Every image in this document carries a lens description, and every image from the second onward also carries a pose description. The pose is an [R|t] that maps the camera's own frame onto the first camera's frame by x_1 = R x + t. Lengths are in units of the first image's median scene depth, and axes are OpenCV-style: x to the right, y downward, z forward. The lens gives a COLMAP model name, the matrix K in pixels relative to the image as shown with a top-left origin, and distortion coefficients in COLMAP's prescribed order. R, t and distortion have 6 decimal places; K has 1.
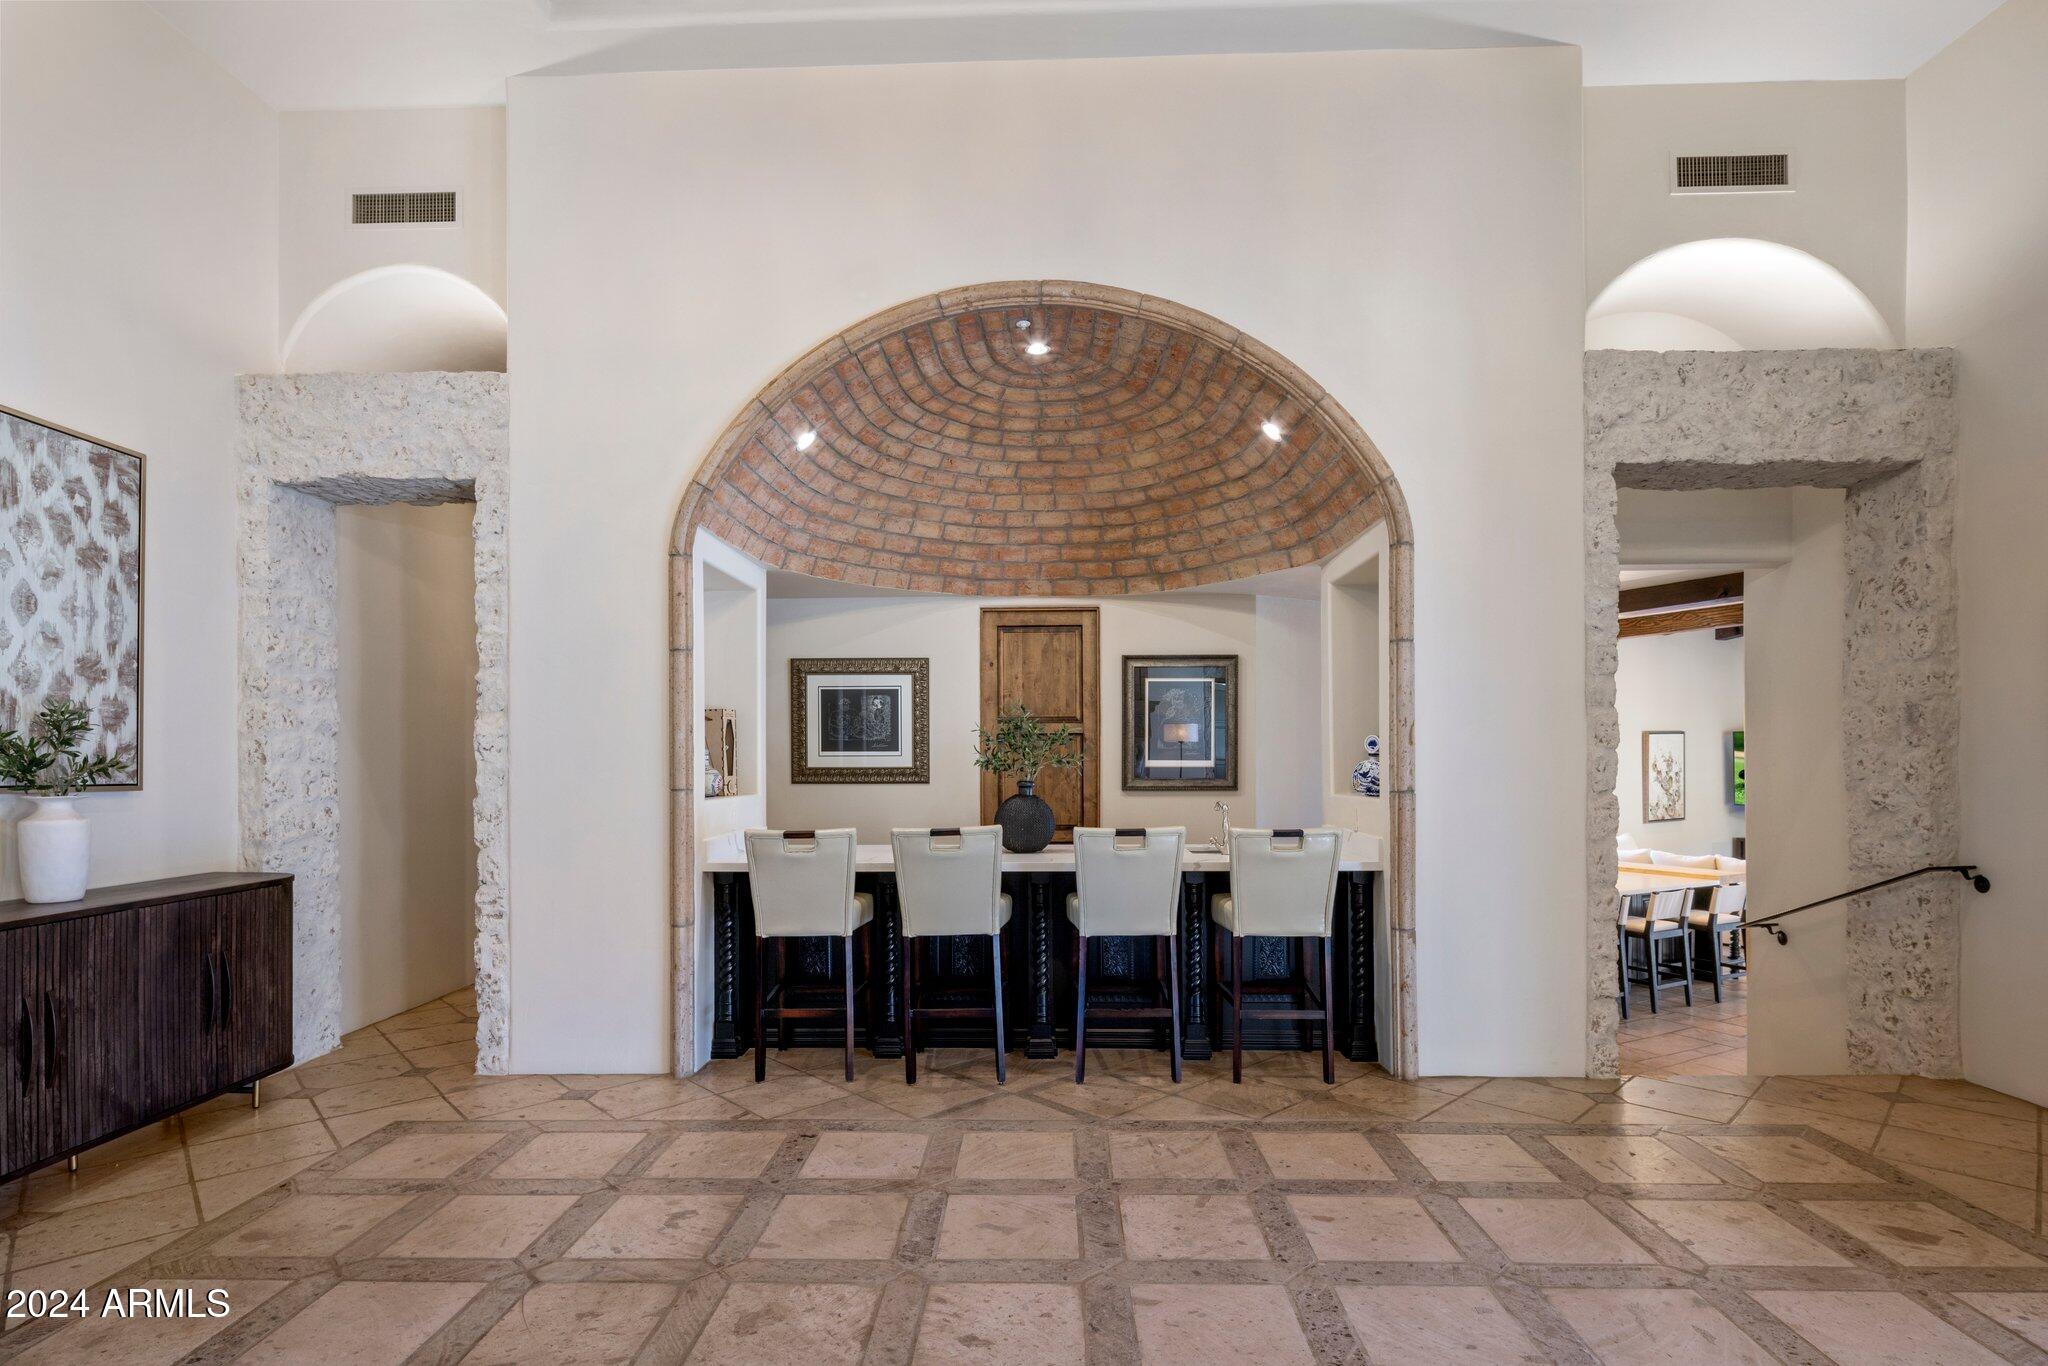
lens RADIAL K [[997.2, 0, 1025.3], [0, 997.2, 763.2], [0, 0, 1]] dist [0.001905, -0.000581]
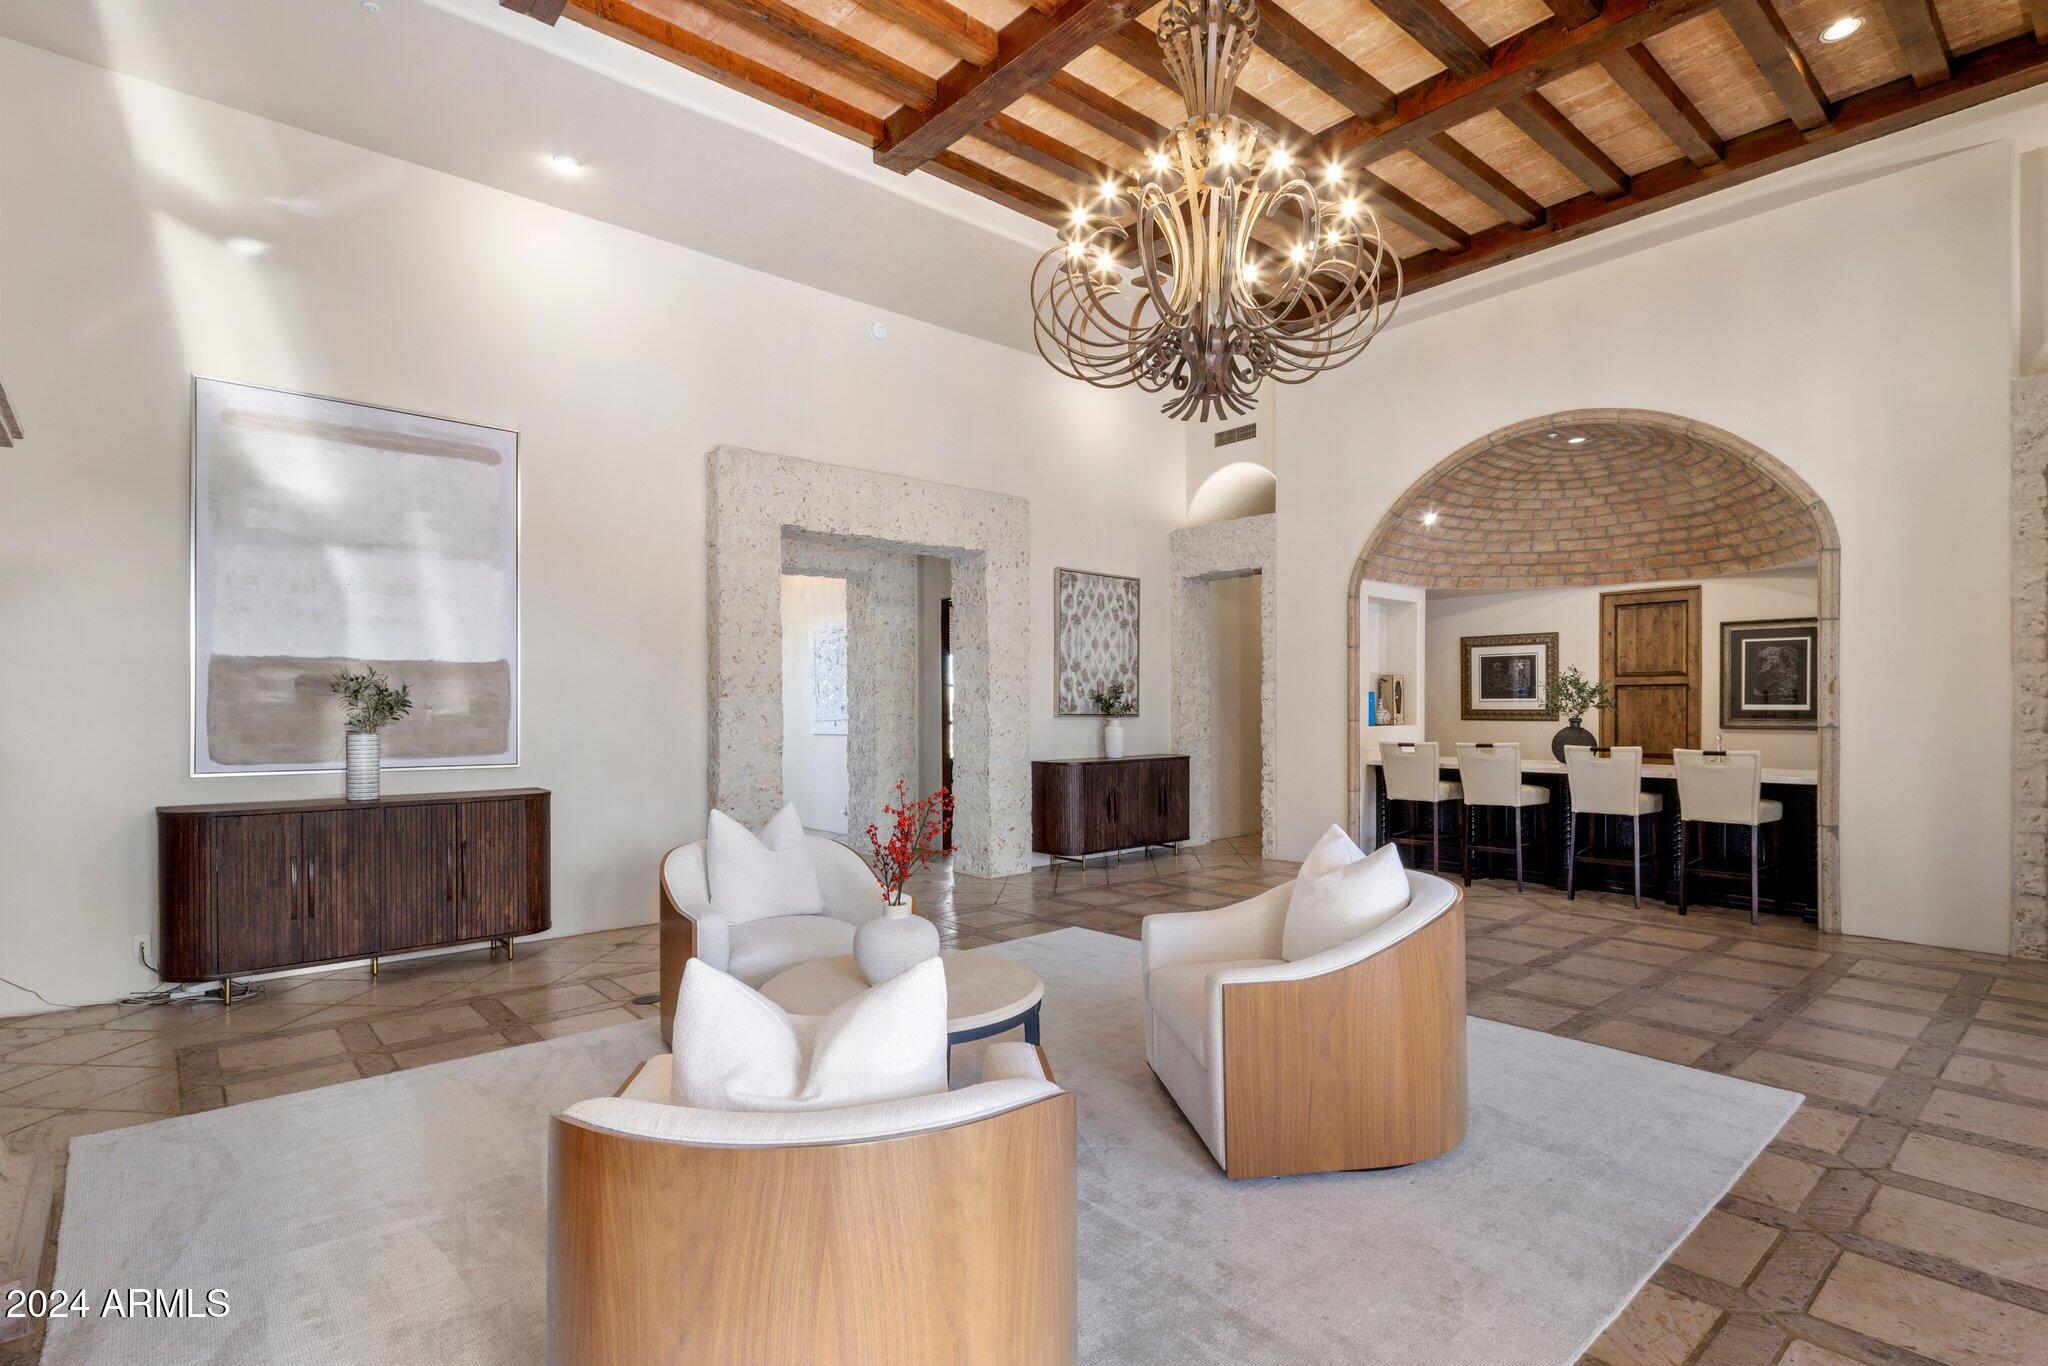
lens RADIAL K [[997.2, 0, 1021.3], [0, 997.2, 697.2], [0, 0, 1]] dist [0.001905, -0.000581]
pose [[0.676563, -0.005043, -0.736368, 0.487823], [-0.001588, 0.999964, -0.008308, -0.000304], [0.736383, 0.006791, 0.676530, -0.586928]]
